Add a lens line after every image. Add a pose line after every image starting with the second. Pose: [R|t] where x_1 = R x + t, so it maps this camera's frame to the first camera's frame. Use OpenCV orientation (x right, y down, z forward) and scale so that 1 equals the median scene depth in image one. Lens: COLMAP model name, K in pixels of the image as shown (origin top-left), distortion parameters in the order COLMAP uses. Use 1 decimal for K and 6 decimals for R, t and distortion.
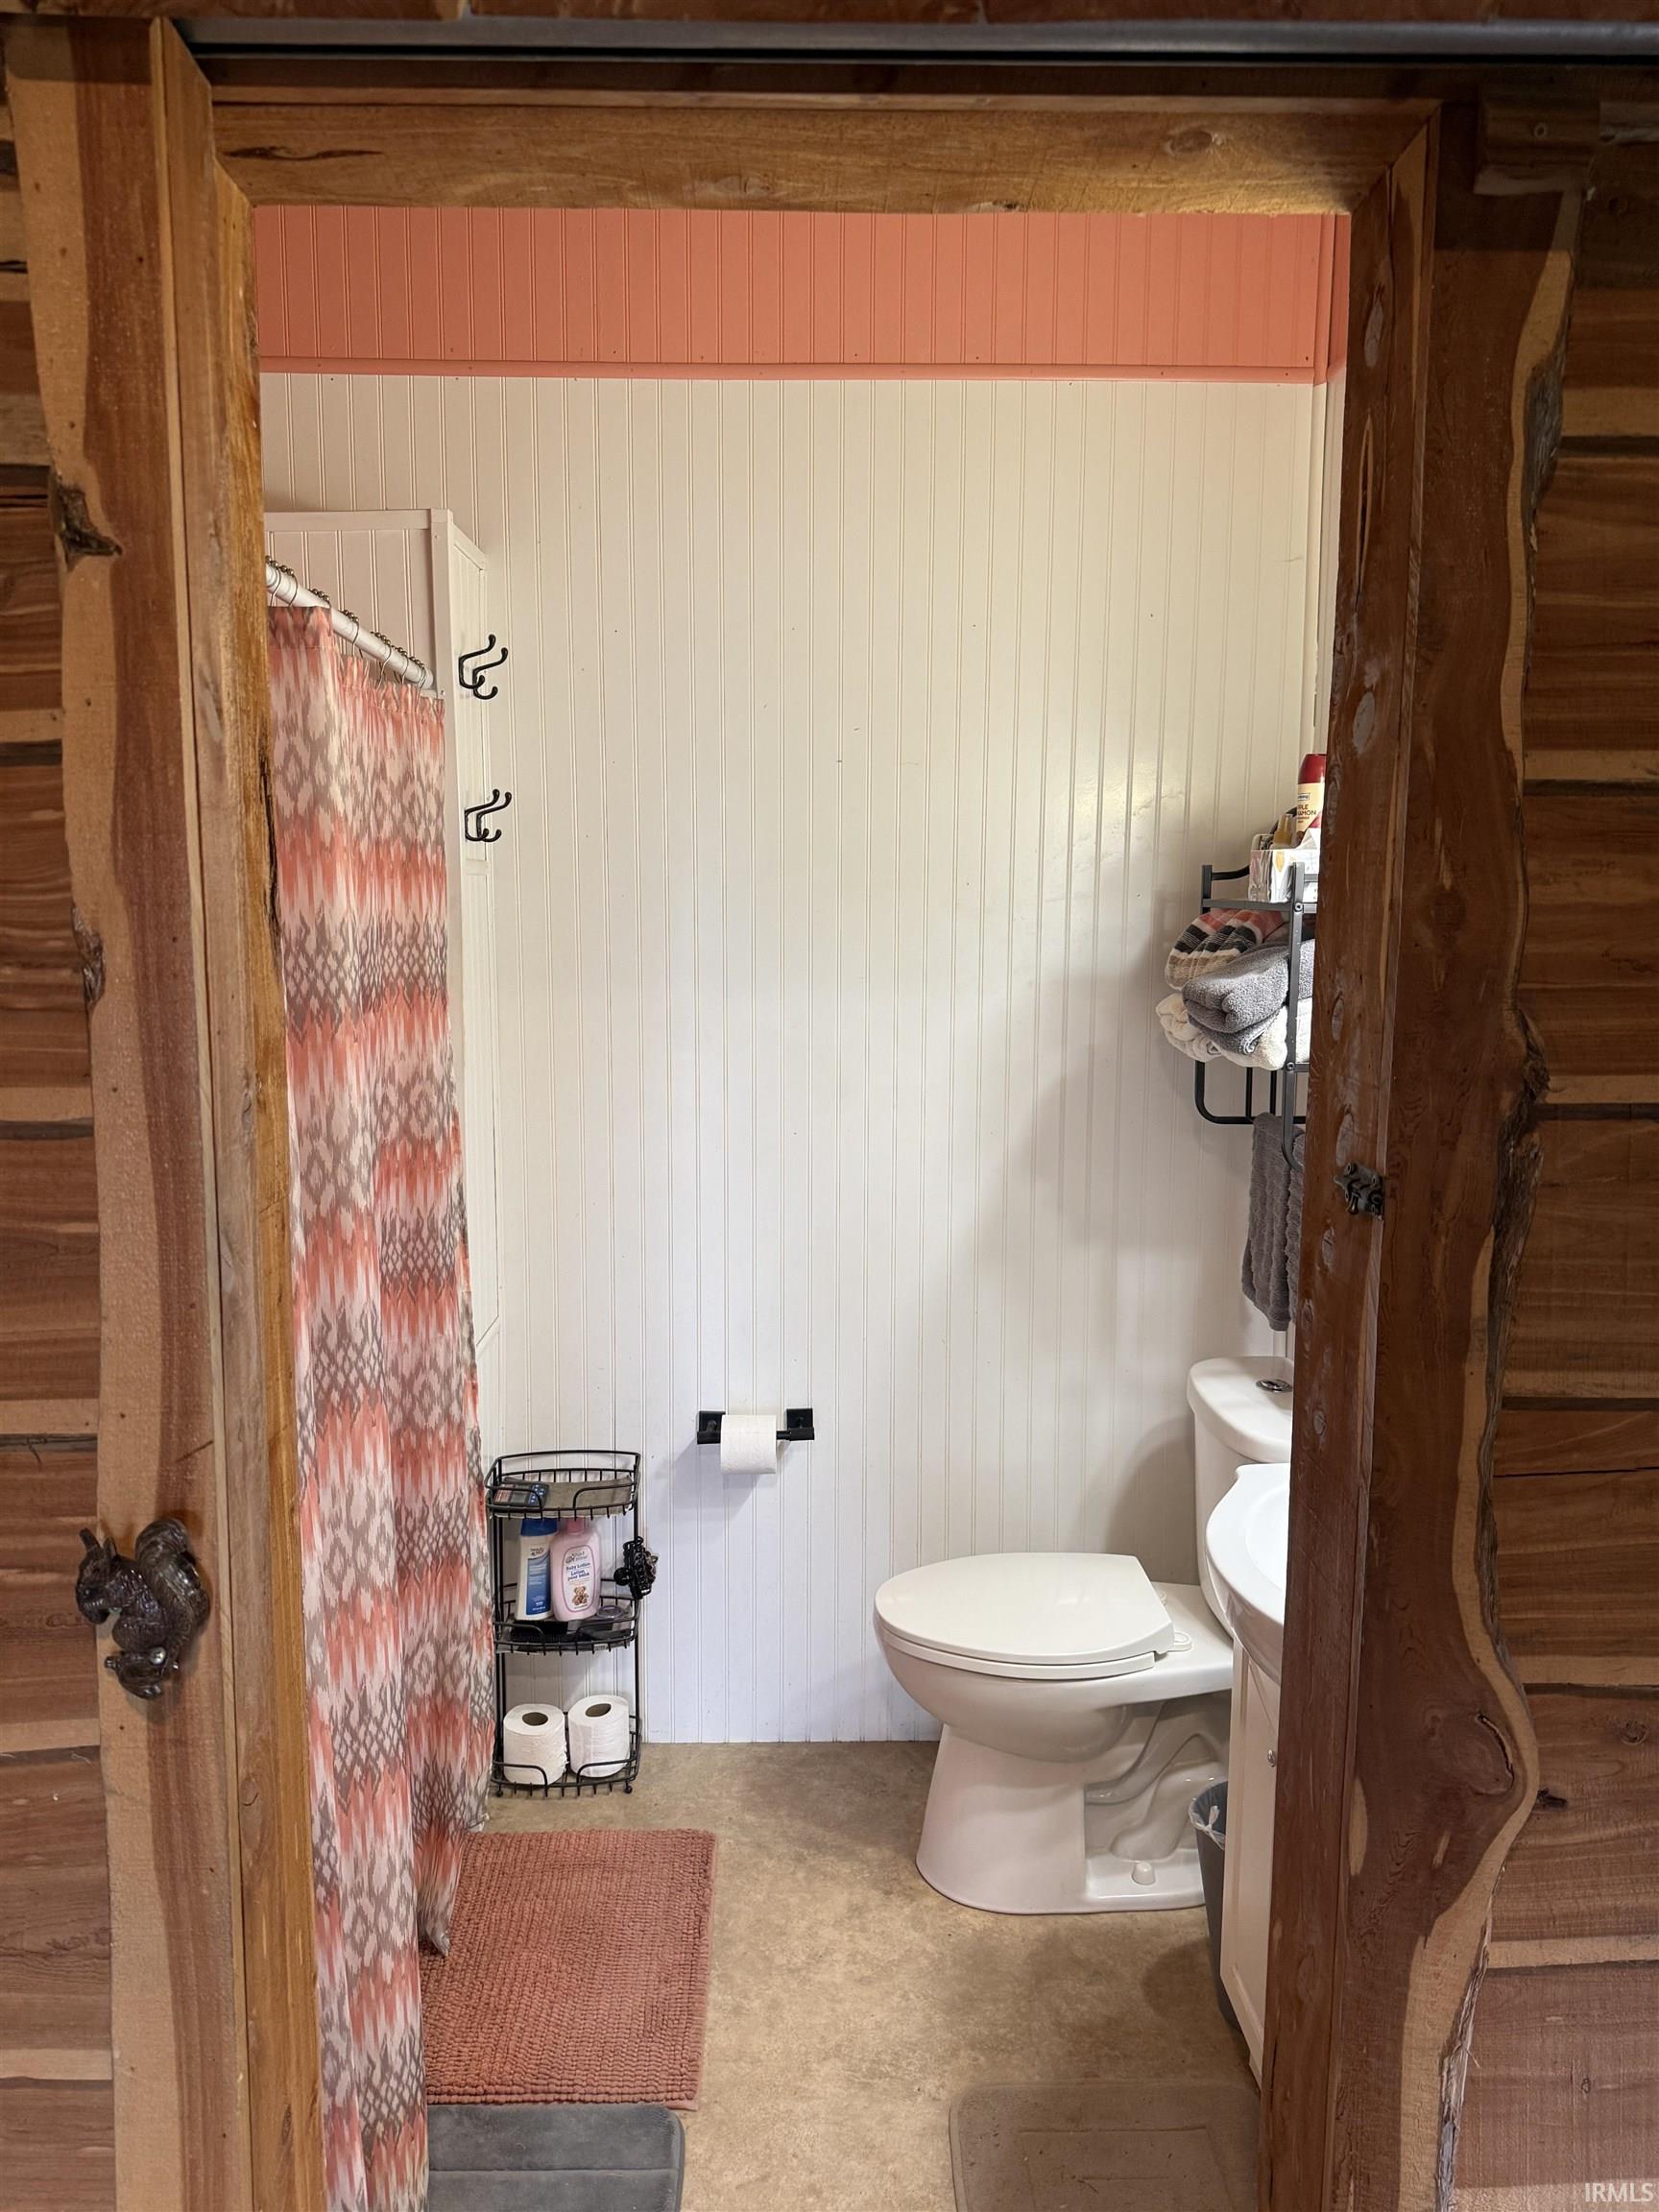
lens RADIAL K [[1575.3, 0, 829.5], [0, 1575.3, 1106.0], [0, 0, 1]] dist [0.010031, -0.002182]
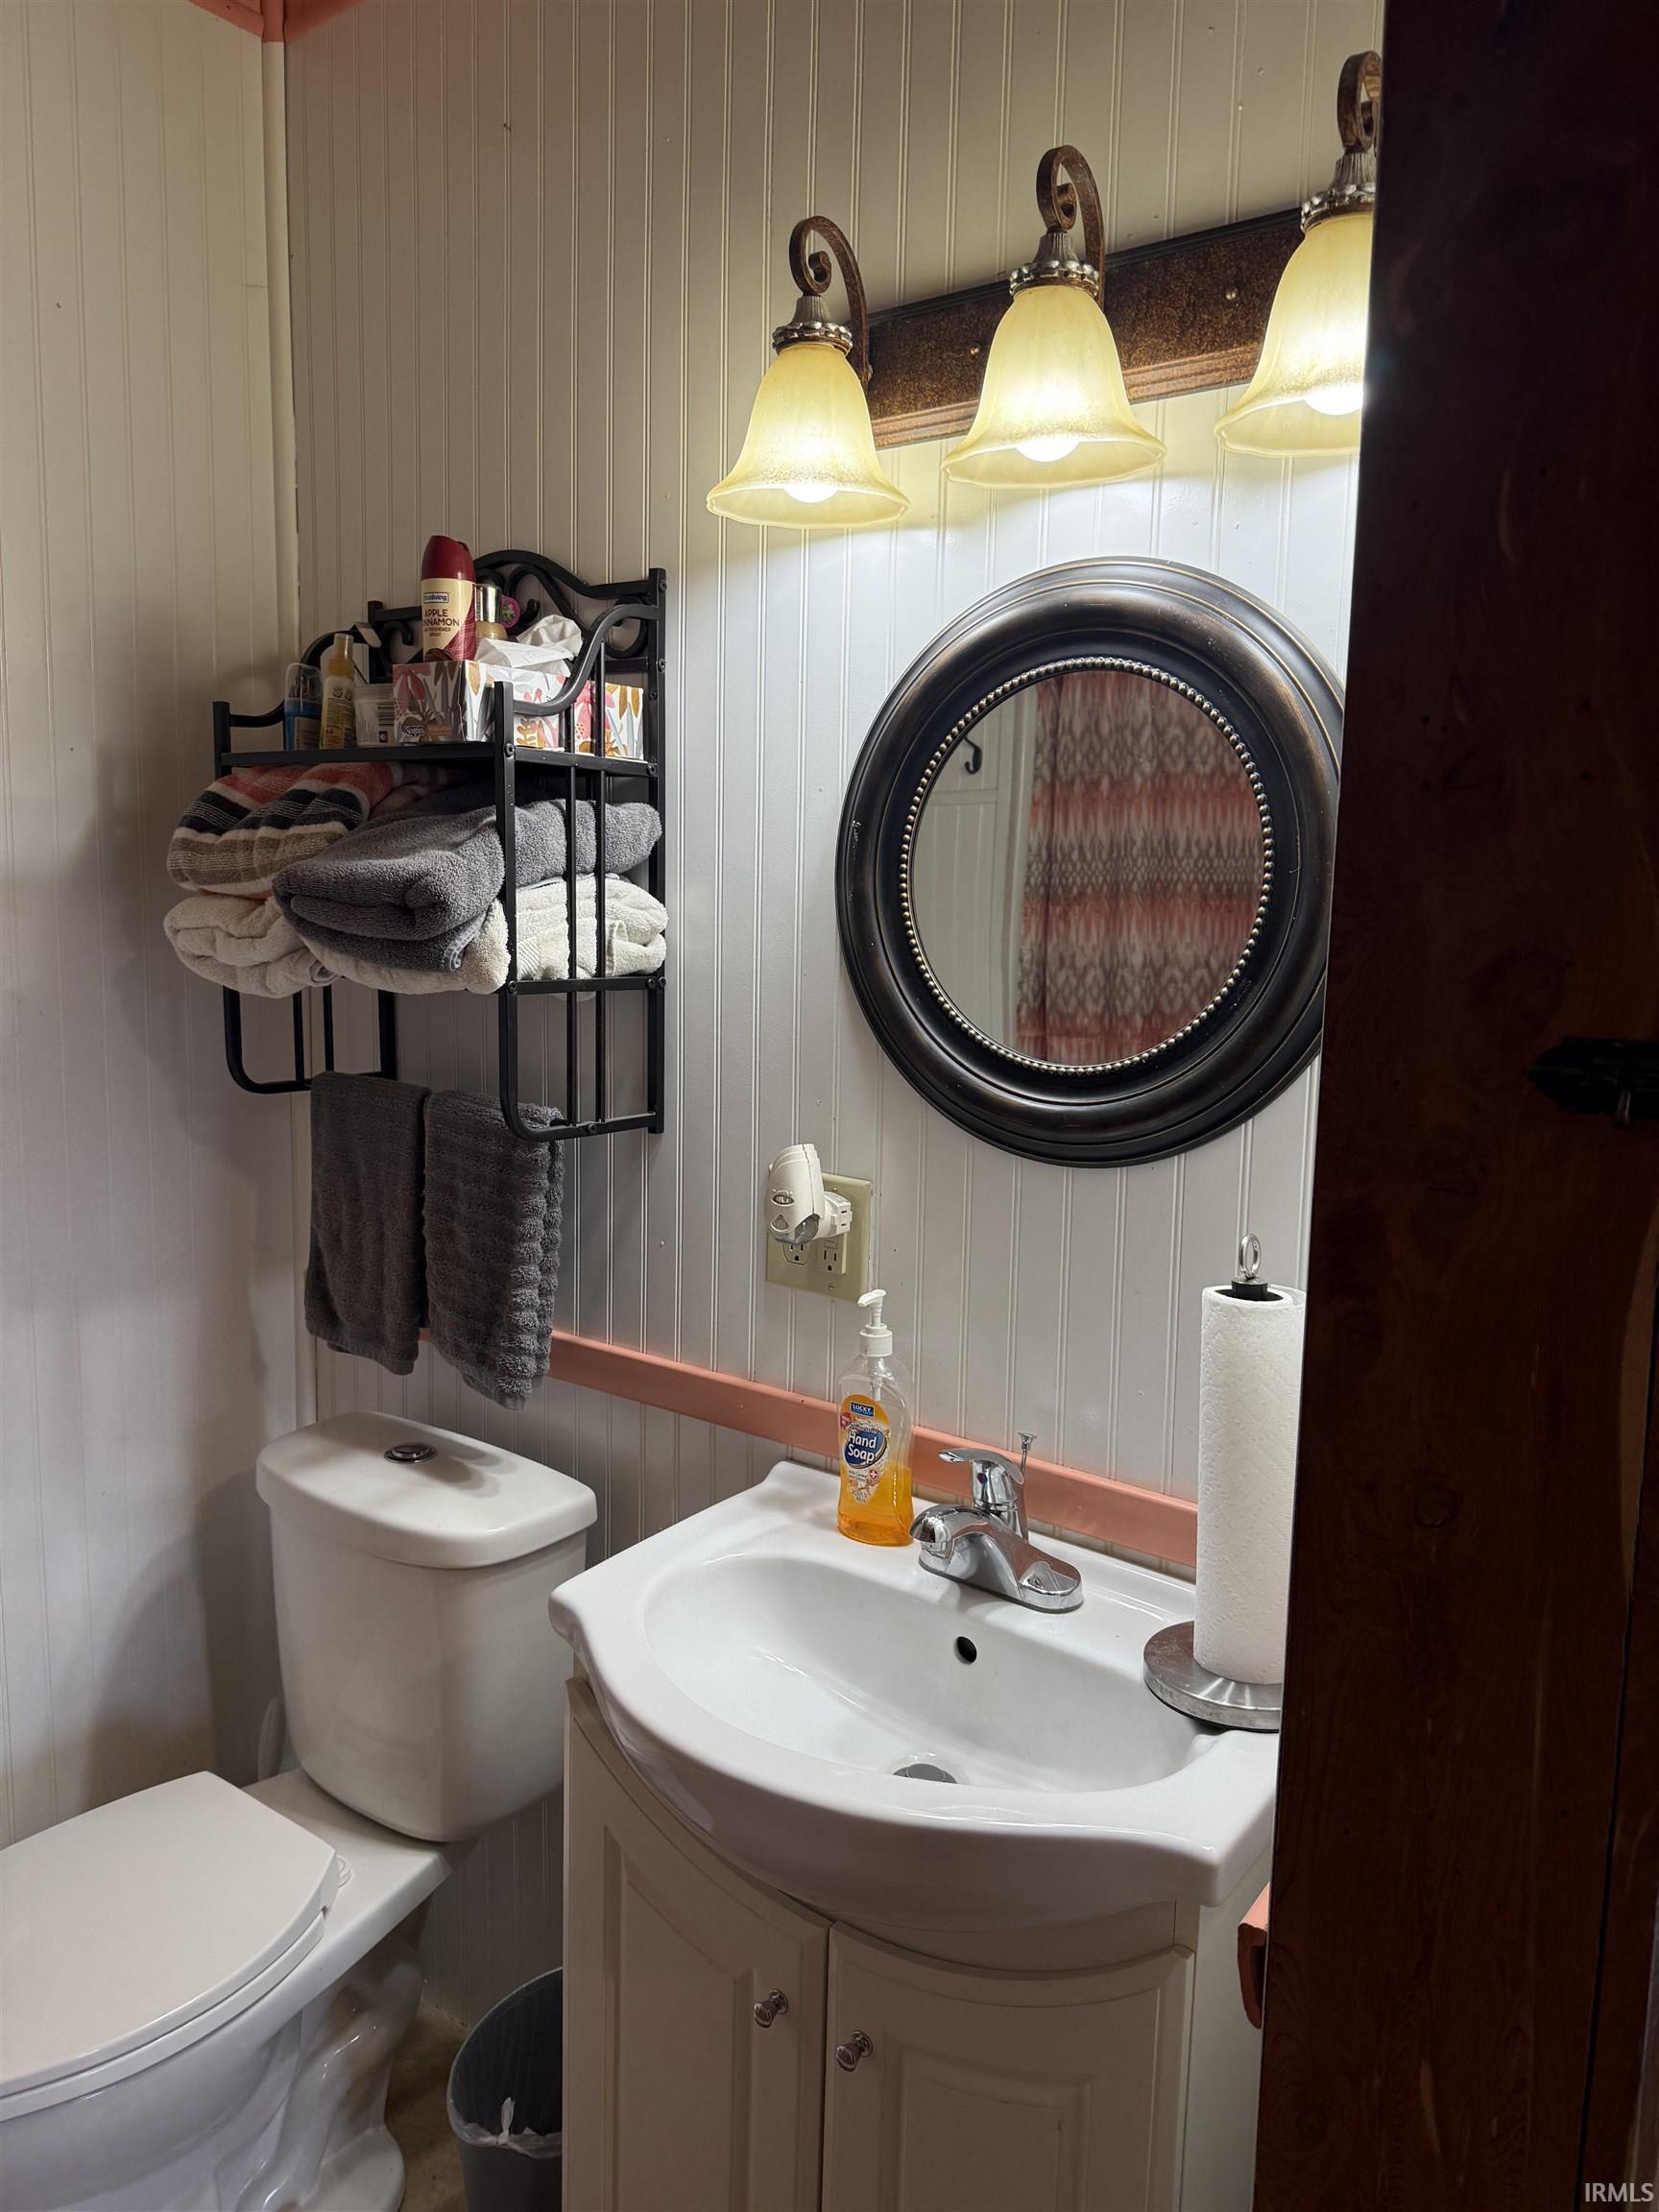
lens RADIAL K [[1575.3, 0, 829.5], [0, 1575.3, 1106.0], [0, 0, 1]] dist [0.010031, -0.002182]
pose [[0.615271, -0.097147, 0.782306, -0.134887], [0.085824, 0.994734, 0.056027, -0.000677], [-0.783630, 0.032669, 0.620369, 0.403550]]
